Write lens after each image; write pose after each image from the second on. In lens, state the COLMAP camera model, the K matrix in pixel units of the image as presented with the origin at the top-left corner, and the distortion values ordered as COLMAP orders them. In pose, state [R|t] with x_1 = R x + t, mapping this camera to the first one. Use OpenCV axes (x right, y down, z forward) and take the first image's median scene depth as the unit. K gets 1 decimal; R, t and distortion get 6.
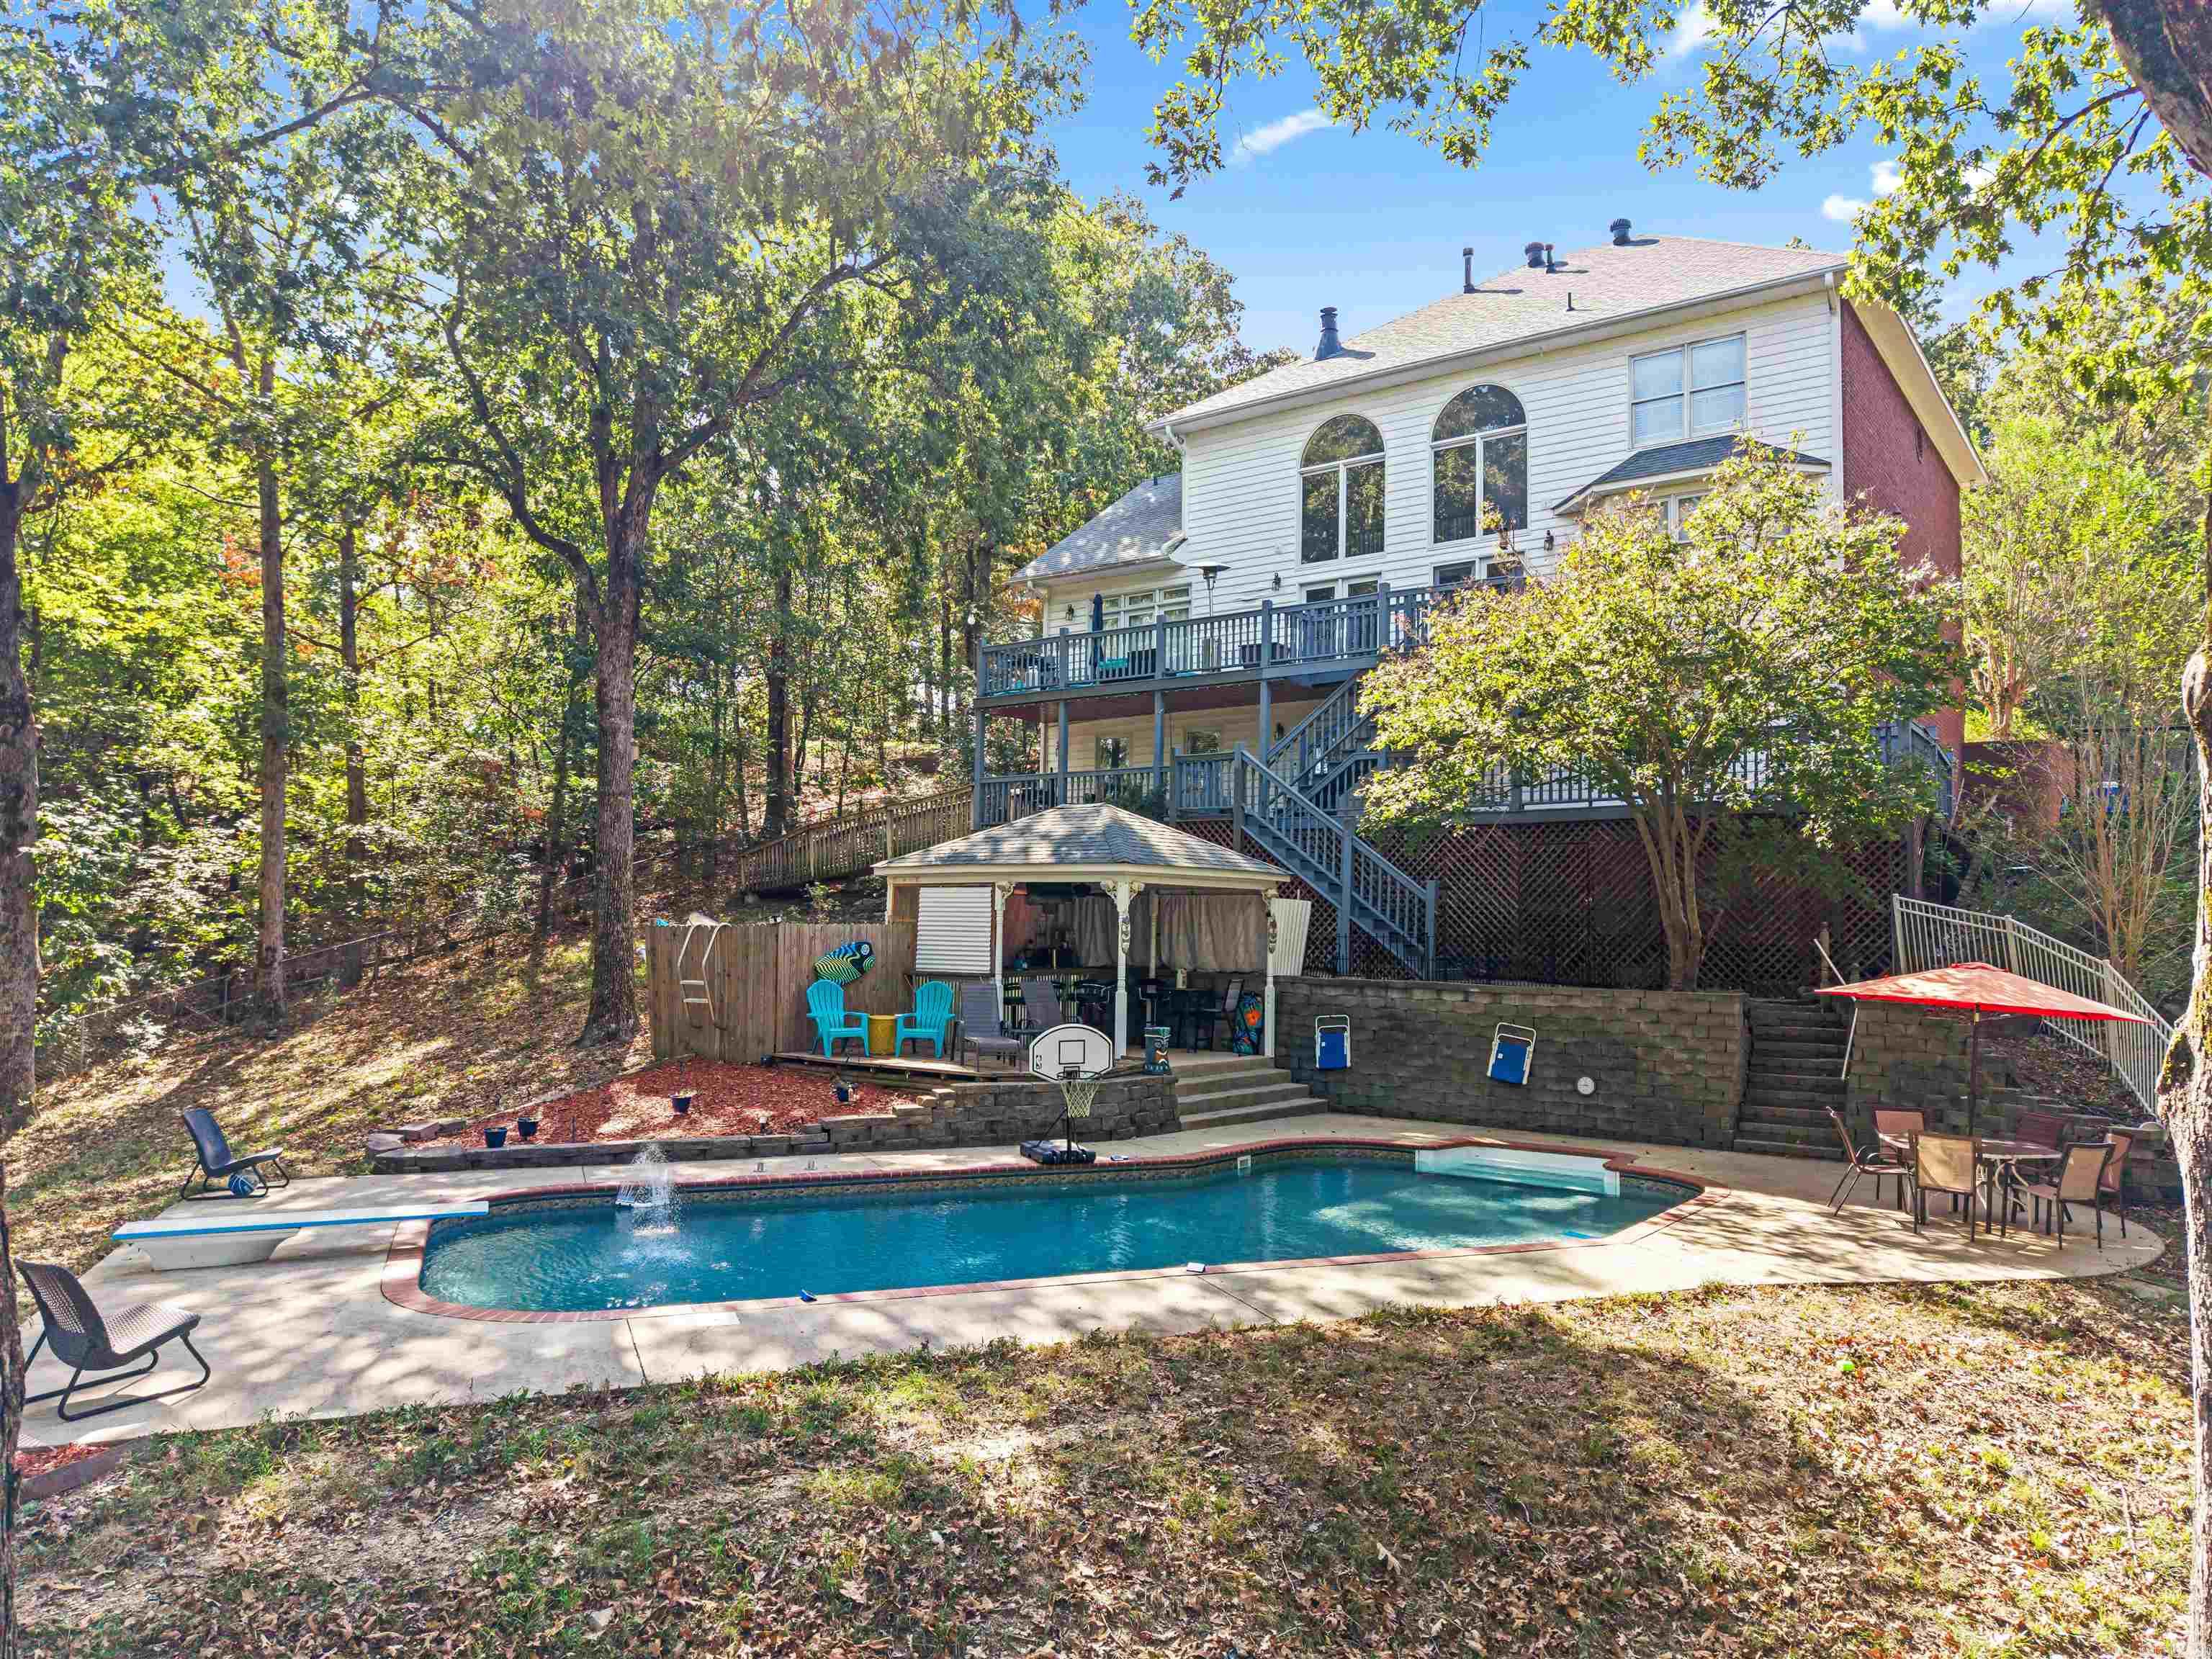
lens RADIAL K [[1481.8, 0, 1104.7], [0, 1481.8, 838.3], [0, 0, 1]] dist [0.053628, -0.078103]
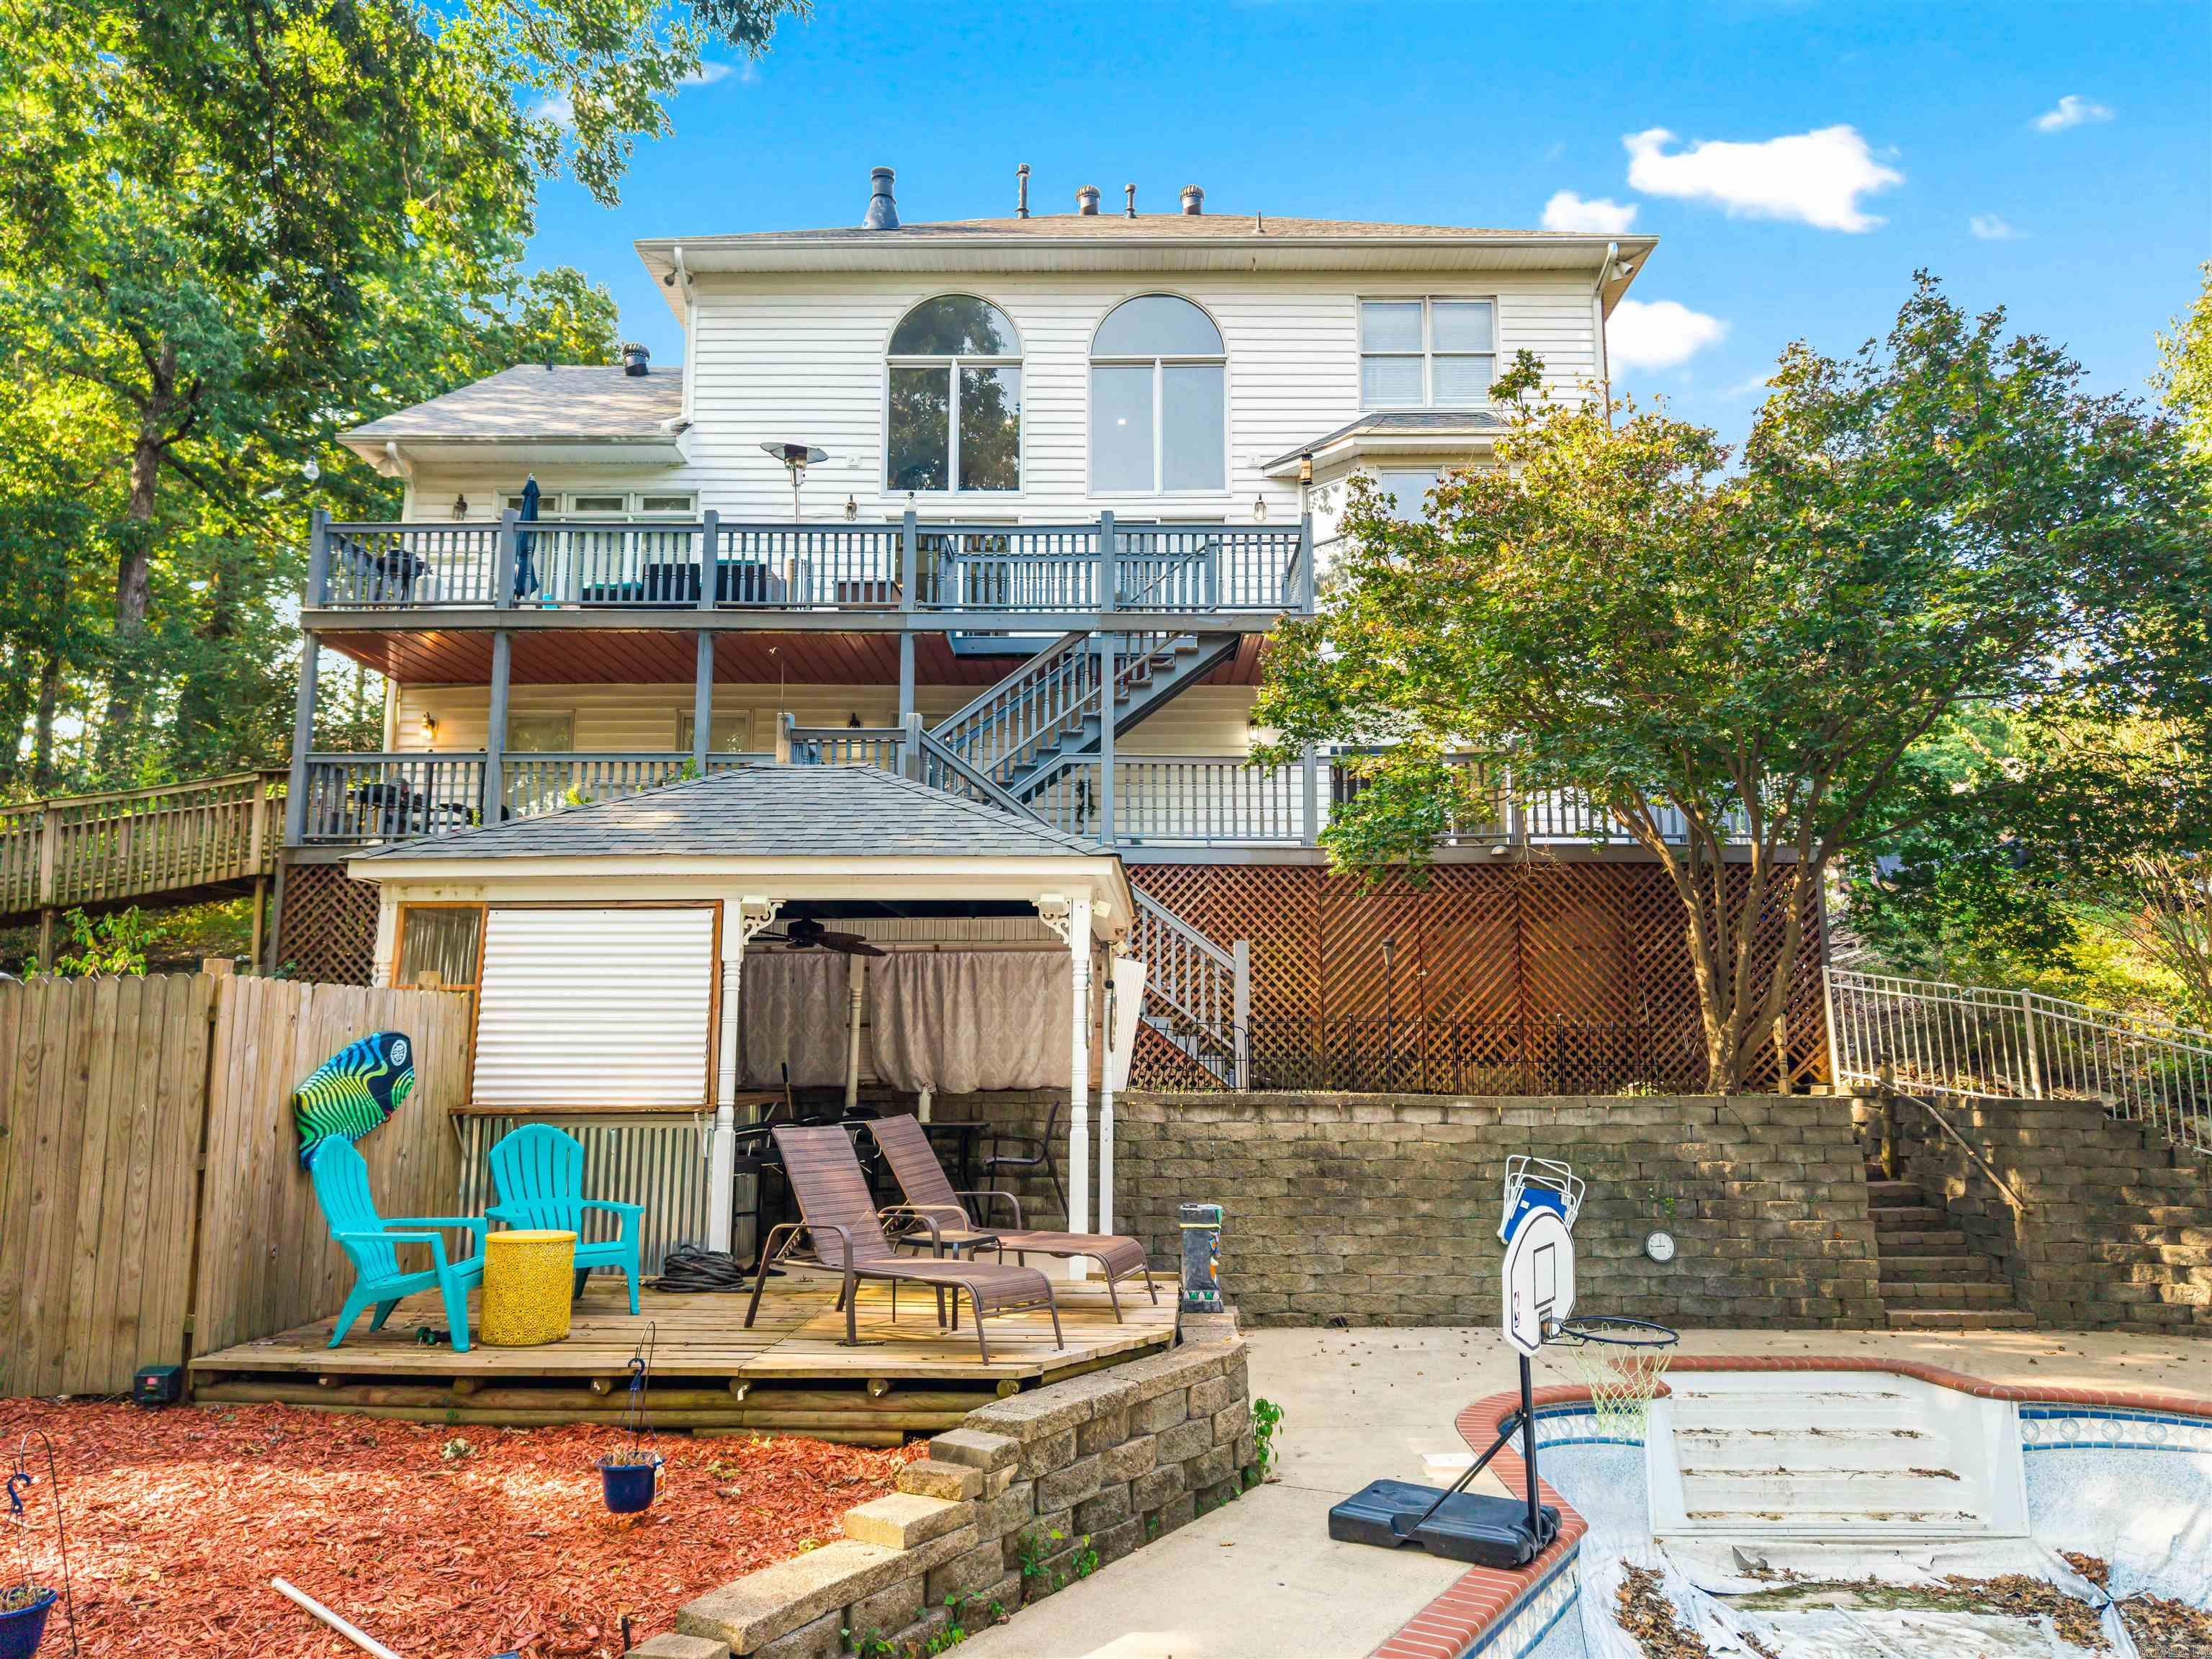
lens RADIAL K [[1471.8, 0, 1099.4], [0, 1471.8, 835.7], [0, 0, 1]] dist [0.057100, -0.072424]
pose [[0.811031, 0.073514, 0.580366, -0.244653], [-0.024237, 0.995444, -0.092221, 0.049554], [-0.584501, 0.060727, 0.809118, 0.567321]]
